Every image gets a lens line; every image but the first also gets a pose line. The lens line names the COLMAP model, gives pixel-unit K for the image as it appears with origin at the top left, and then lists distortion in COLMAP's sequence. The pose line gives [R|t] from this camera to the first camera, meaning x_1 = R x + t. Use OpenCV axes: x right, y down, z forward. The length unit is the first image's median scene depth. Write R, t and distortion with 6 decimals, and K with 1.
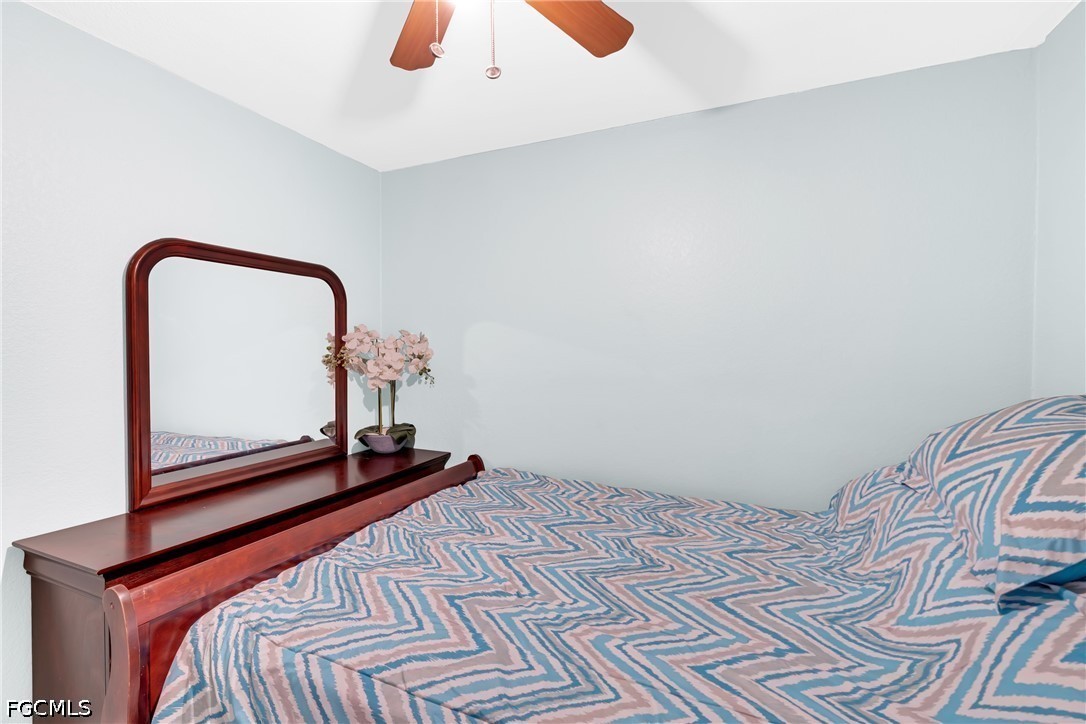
lens RADIAL K [[495.0, 0, 541.8], [0, 495.0, 358.6], [0, 0, 1]] dist [-0.005726, 0.004229]
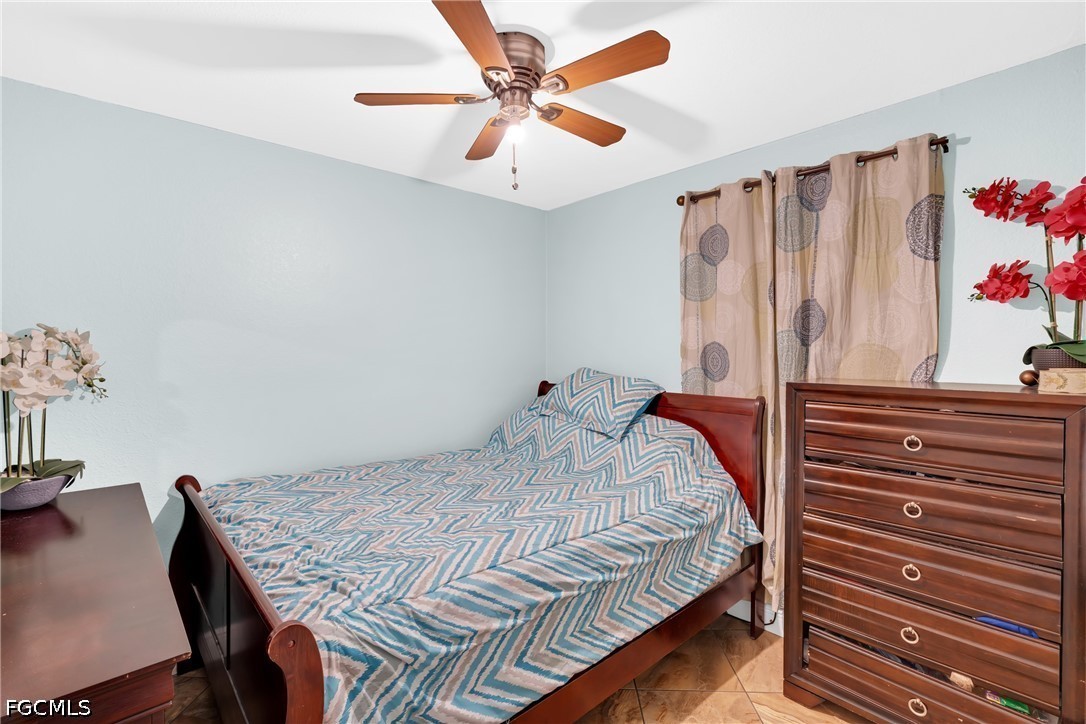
lens RADIAL K [[495.0, 0, 538.8], [0, 495.0, 356.5], [0, 0, 1]] dist [-0.005726, 0.004229]
pose [[0.394778, -0.015765, 0.918641, -1.675626], [0.021469, 0.999738, 0.007931, -0.010707], [-0.918526, 0.016591, 0.395013, 0.265463]]
